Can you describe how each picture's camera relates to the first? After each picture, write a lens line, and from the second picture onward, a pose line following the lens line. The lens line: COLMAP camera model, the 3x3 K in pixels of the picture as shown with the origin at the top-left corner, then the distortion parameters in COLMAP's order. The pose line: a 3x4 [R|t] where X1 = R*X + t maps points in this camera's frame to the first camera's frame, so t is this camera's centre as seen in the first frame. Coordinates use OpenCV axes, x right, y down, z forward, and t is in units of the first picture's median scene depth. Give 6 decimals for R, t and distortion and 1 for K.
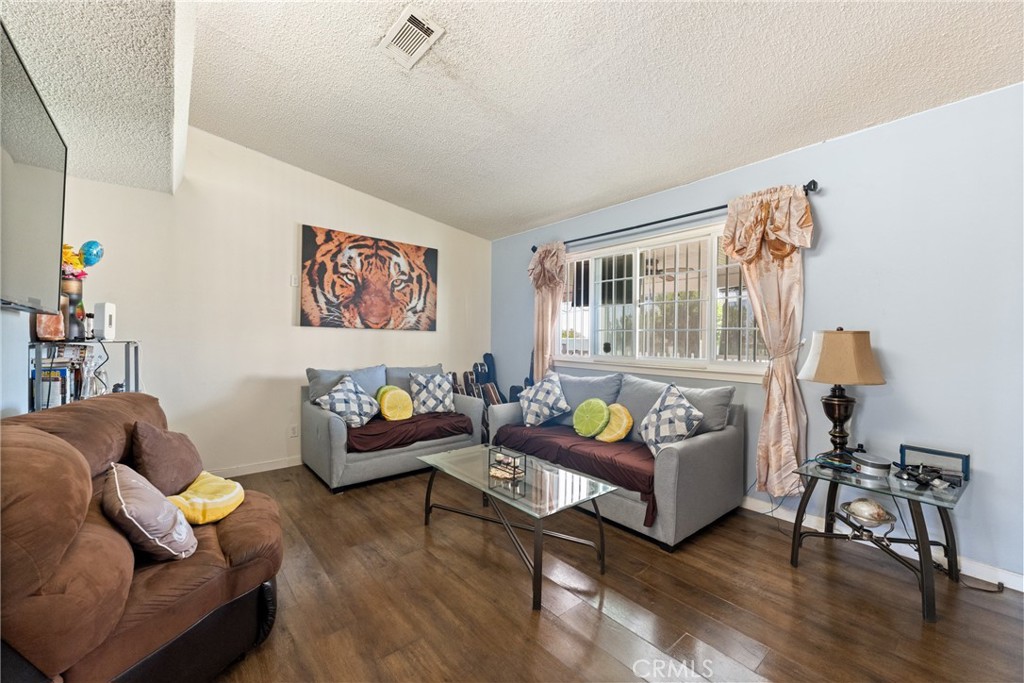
lens RADIAL K [[403.9, 0, 511.1], [0, 403.9, 341.8], [0, 0, 1]] dist [-0.001307, 0.000202]
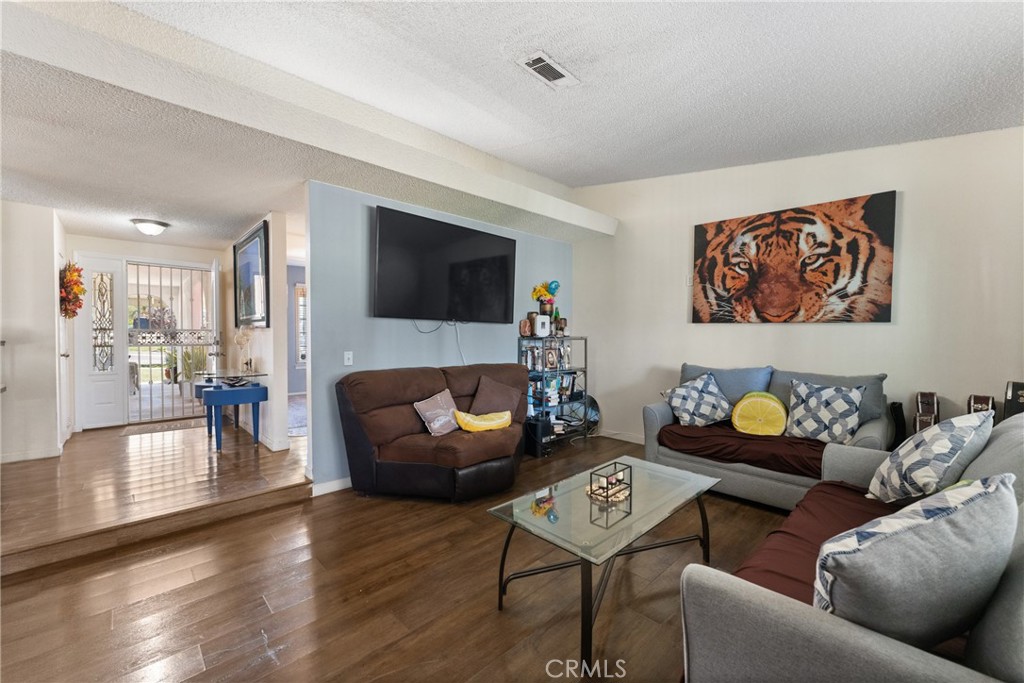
lens RADIAL K [[403.9, 0, 511.2], [0, 403.9, 341.1], [0, 0, 1]] dist [-0.001307, 0.000202]
pose [[0.067709, 0.008230, -0.997671, 0.458372], [-0.008164, 0.999937, 0.007695, 0.003546], [0.997672, 0.007624, 0.067772, 0.424106]]
